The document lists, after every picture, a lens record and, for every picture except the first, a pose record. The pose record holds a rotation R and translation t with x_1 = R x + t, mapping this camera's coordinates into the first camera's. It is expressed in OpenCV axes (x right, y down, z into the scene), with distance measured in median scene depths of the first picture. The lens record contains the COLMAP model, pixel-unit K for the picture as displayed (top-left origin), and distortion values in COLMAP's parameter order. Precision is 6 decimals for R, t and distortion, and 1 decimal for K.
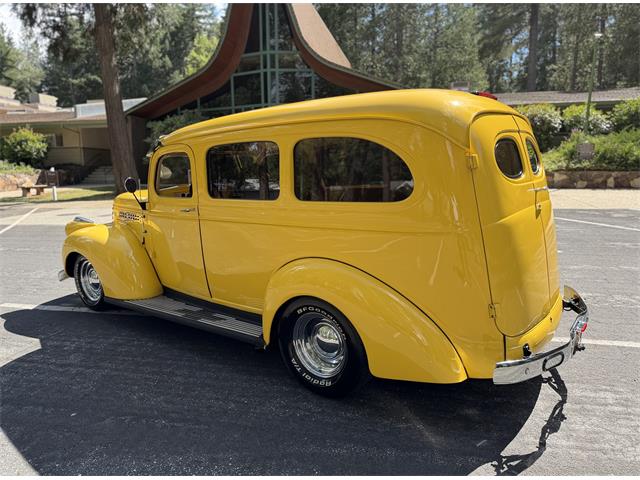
lens RADIAL K [[531.3, 0, 320.0], [0, 531.3, 240.0], [0, 0, 1]] dist [0.001778, -0.006313]
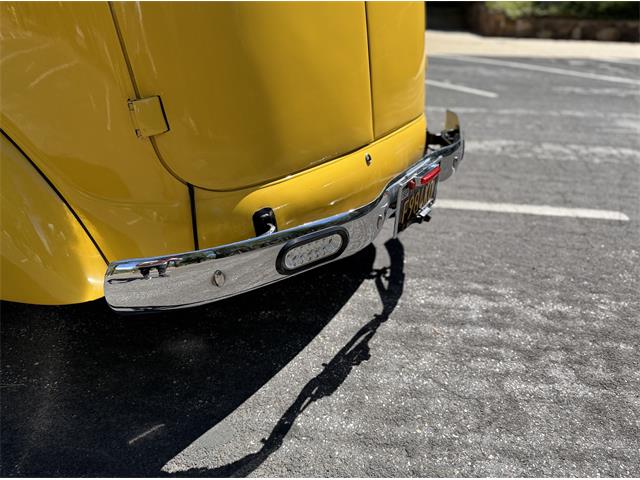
lens RADIAL K [[544.8, 0, 320.0], [0, 544.8, 240.0], [0, 0, 1]] dist [0.007016, -0.008850]
pose [[0.996375, 0.005826, 0.084870, 0.353311], [-0.027035, 0.967618, 0.250965, 0.098923], [-0.080660, -0.252350, 0.964268, 0.514268]]
